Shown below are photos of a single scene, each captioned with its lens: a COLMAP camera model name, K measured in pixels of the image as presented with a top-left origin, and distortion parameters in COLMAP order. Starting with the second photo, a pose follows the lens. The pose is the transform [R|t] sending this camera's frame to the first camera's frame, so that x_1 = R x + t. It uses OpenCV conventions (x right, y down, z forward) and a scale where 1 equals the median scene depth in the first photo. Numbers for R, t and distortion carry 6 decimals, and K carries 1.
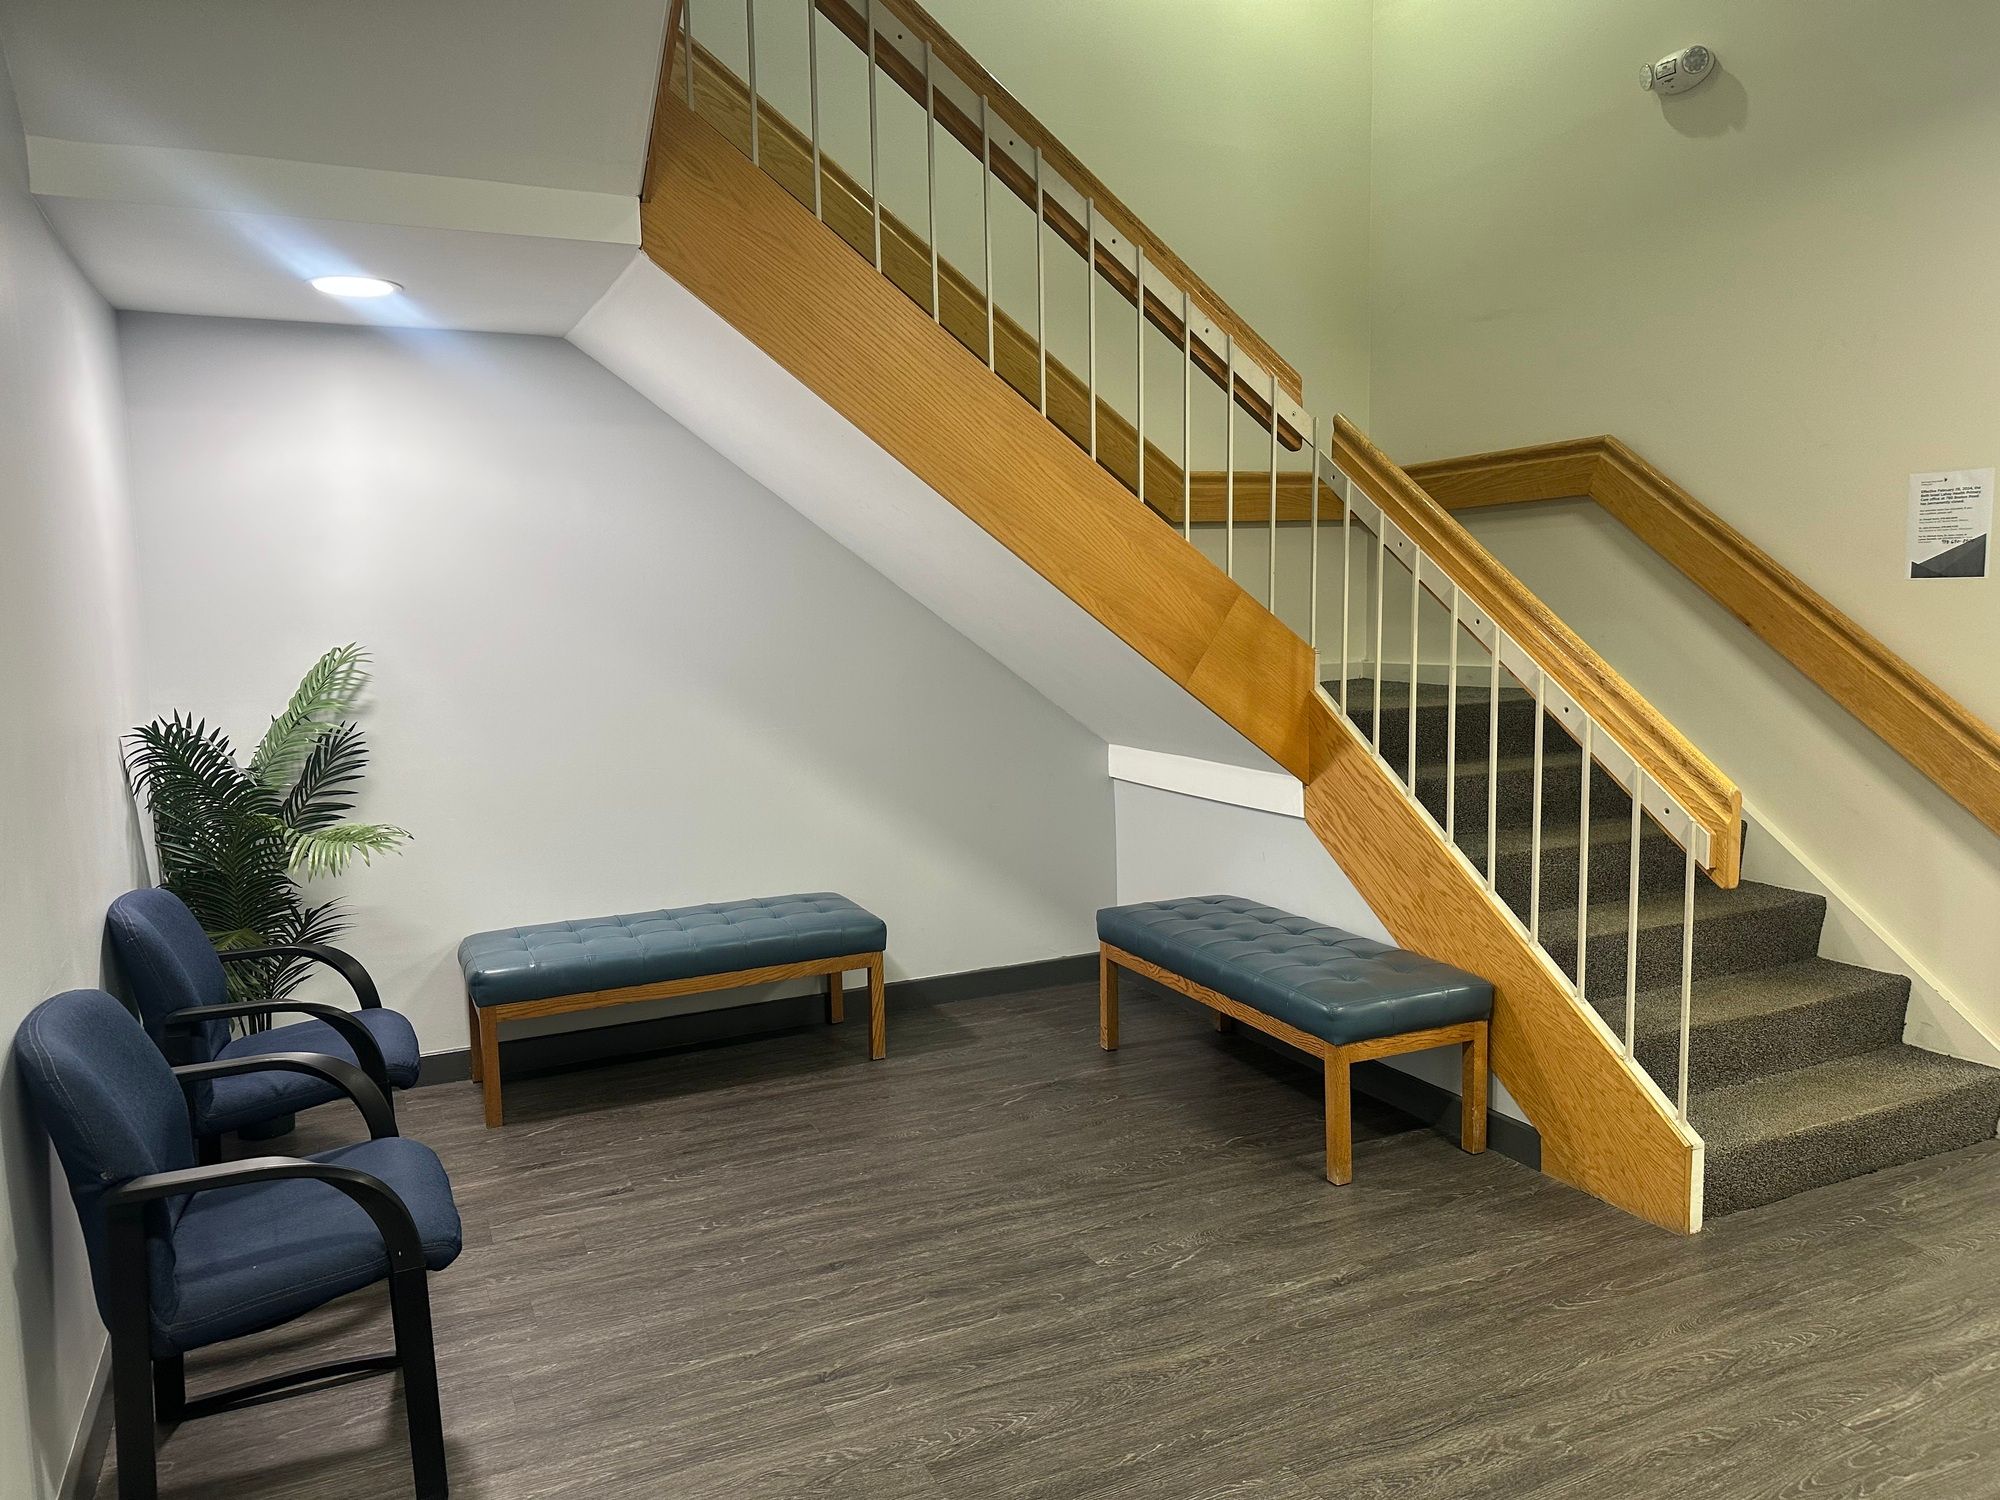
lens RADIAL K [[1397.4, 0, 997.1], [0, 1397.4, 747.8], [0, 0, 1]] dist [-0.002762, -0.001803]
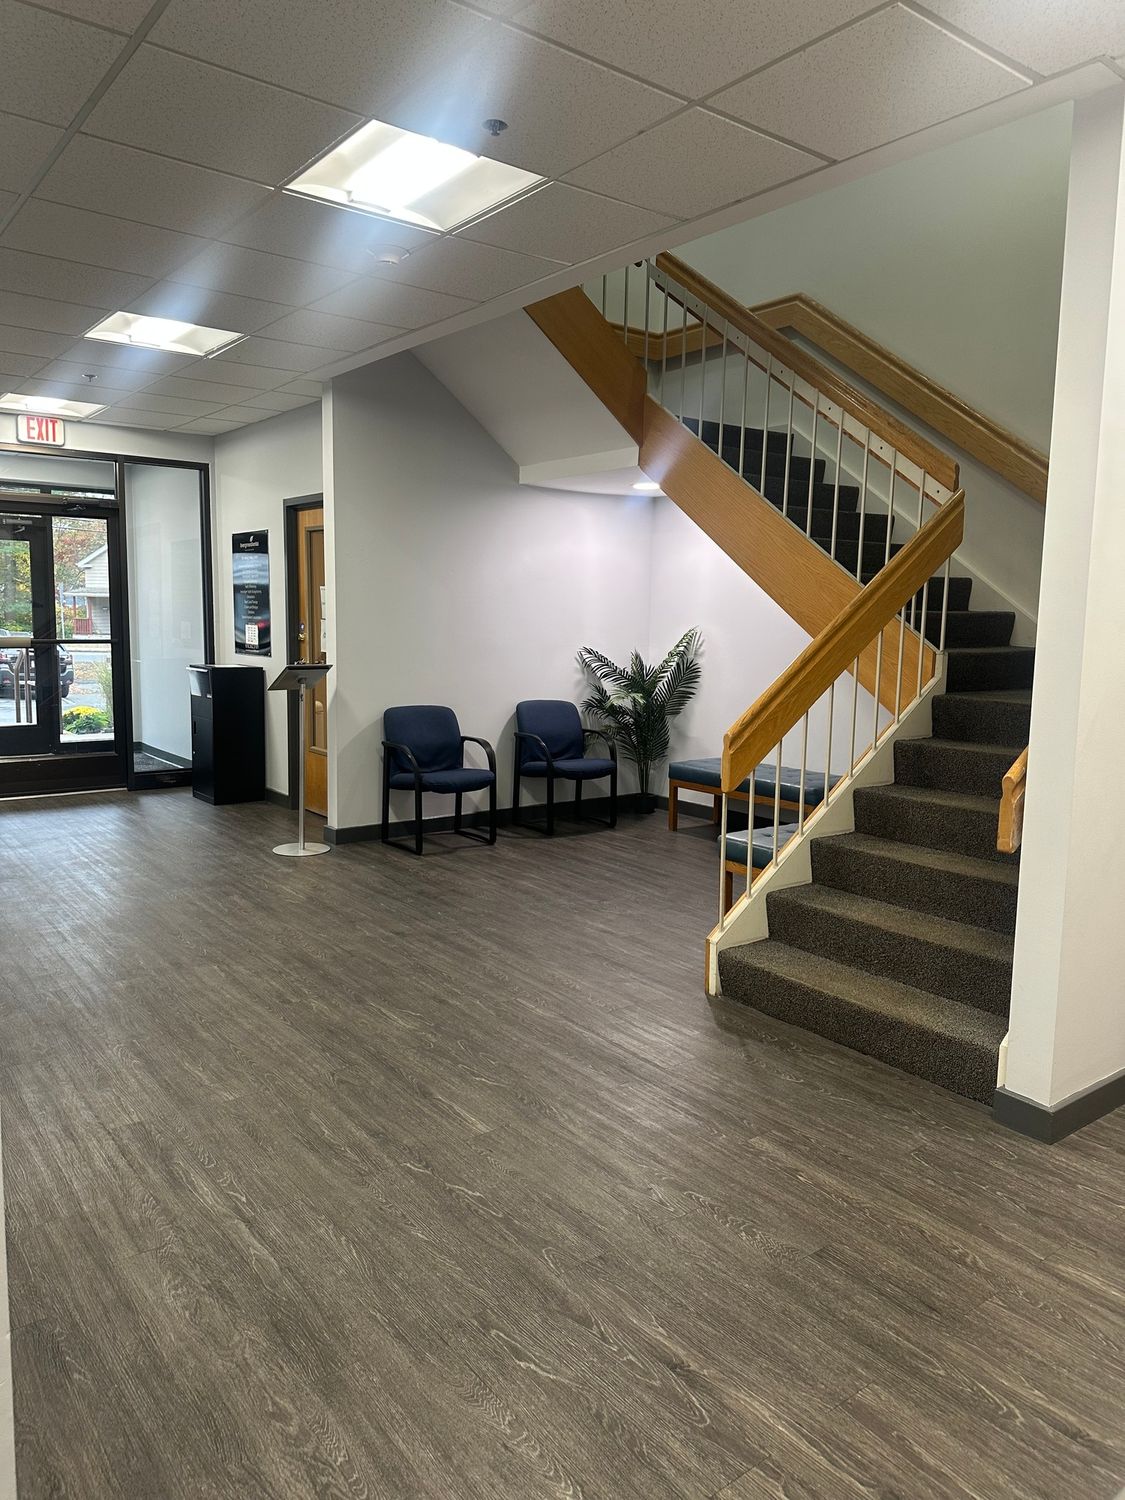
lens RADIAL K [[1048.0, 0, 560.3], [0, 1048.0, 750.2], [0, 0, 1]] dist [-0.002762, -0.001803]
pose [[0.210997, 0.147309, -0.966323, 1.512017], [-0.132634, 0.983751, 0.121005, -0.061382], [0.968446, 0.102636, 0.227107, 0.477343]]
